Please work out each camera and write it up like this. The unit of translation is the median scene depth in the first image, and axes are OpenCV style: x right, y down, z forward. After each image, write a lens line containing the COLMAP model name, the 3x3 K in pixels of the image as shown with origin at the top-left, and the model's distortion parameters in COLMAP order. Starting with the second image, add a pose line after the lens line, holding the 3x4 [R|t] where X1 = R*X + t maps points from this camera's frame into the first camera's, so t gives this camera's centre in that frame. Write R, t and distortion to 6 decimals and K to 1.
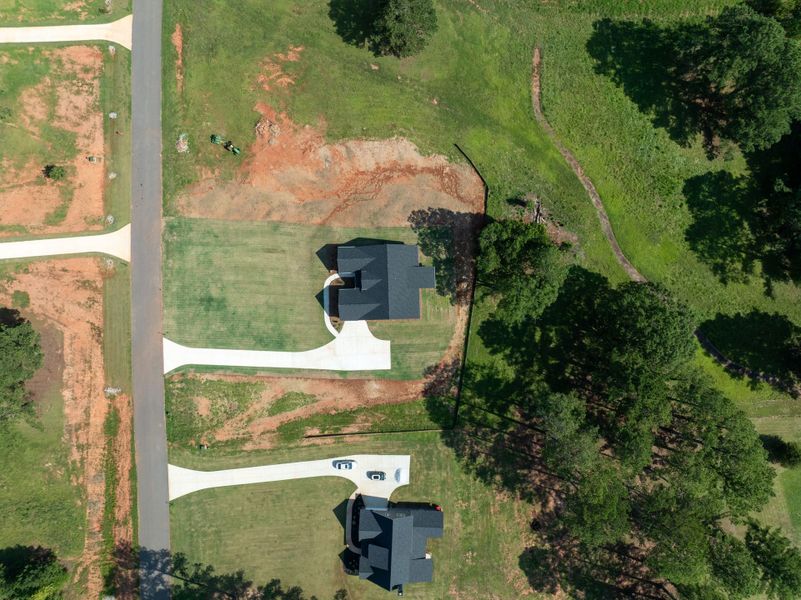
lens RADIAL K [[565.2, 0, 401.2], [0, 565.2, 296.7], [0, 0, 1]] dist [-0.037595, 0.003188]
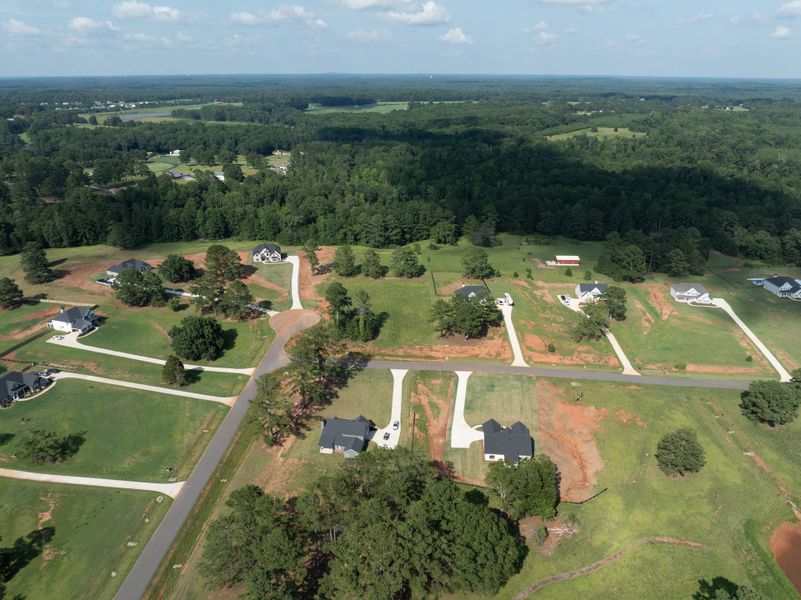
lens RADIAL K [[558.4, 0, 399.9], [0, 558.4, 291.0], [0, 0, 1]] dist [-0.033658, 0.006839]
pose [[-0.125171, 0.357933, -0.925319, 1.298205], [-0.991918, -0.025617, 0.124271, 0.088474], [0.020777, 0.933396, 0.358247, 0.023974]]
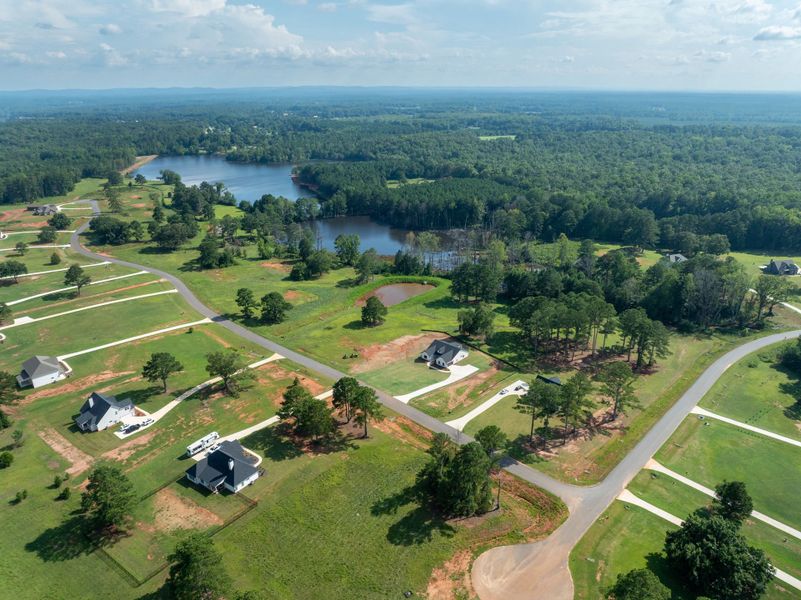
lens RADIAL K [[565.2, 0, 401.2], [0, 565.2, 296.7], [0, 0, 1]] dist [-0.037595, 0.003188]
pose [[0.708153, -0.259159, 0.656777, -1.538346], [0.706033, 0.267965, -0.655525, 1.231137], [-0.006108, 0.927918, 0.372735, -0.029069]]
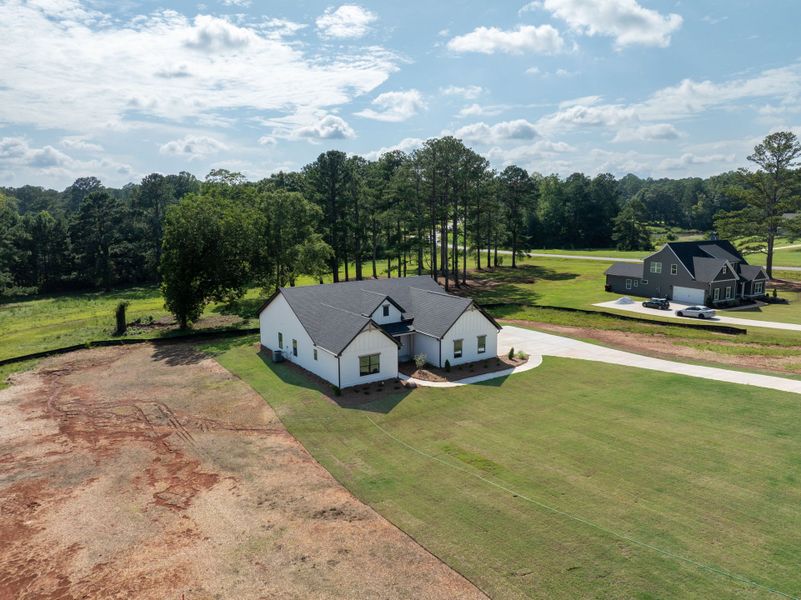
lens RADIAL K [[558.4, 0, 399.9], [0, 558.4, 291.0], [0, 0, 1]] dist [-0.033658, 0.006839]
pose [[-0.523406, -0.115910, 0.844163, -0.395400], [0.852035, -0.060686, 0.519955, -0.219700], [-0.009039, 0.991404, 0.130522, 0.905772]]
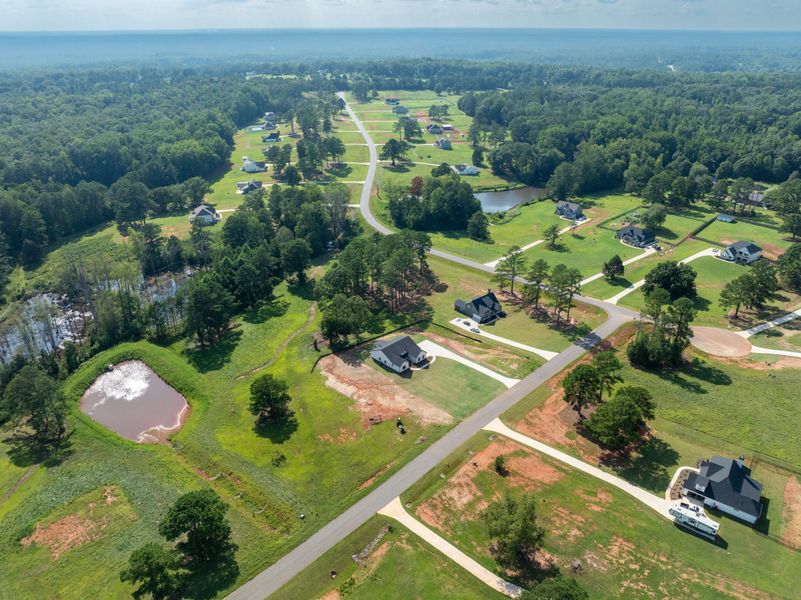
lens RADIAL K [[565.2, 0, 401.2], [0, 565.2, 296.7], [0, 0, 1]] dist [-0.037595, 0.003188]
pose [[-0.687629, -0.324867, 0.649329, -1.191119], [0.725768, -0.282100, 0.627439, -1.130962], [-0.020658, 0.902708, 0.429758, 0.021978]]
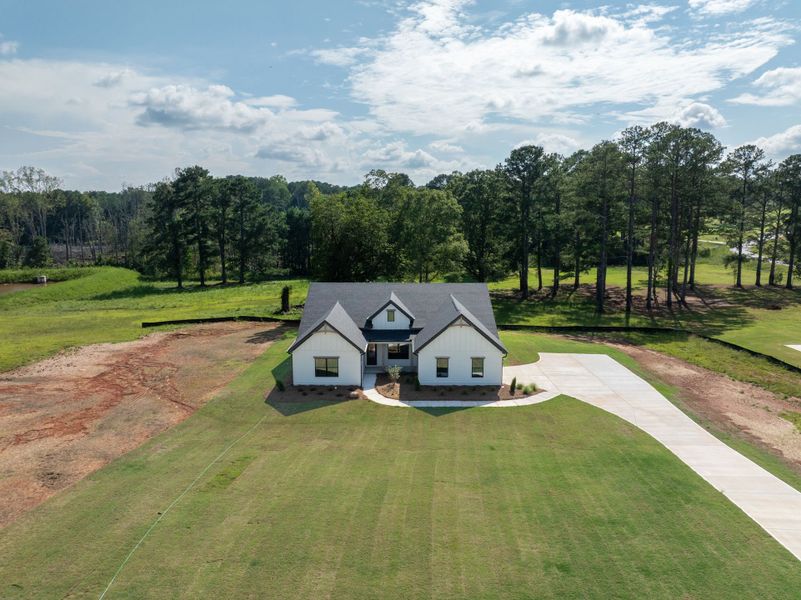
lens RADIAL K [[565.2, 0, 401.2], [0, 565.2, 296.7], [0, 0, 1]] dist [-0.037595, 0.003188]
pose [[0.037462, -0.151759, 0.987707, -0.429532], [0.999062, 0.027188, -0.033715, -0.009373], [-0.021737, 0.988044, 0.152635, 0.900626]]
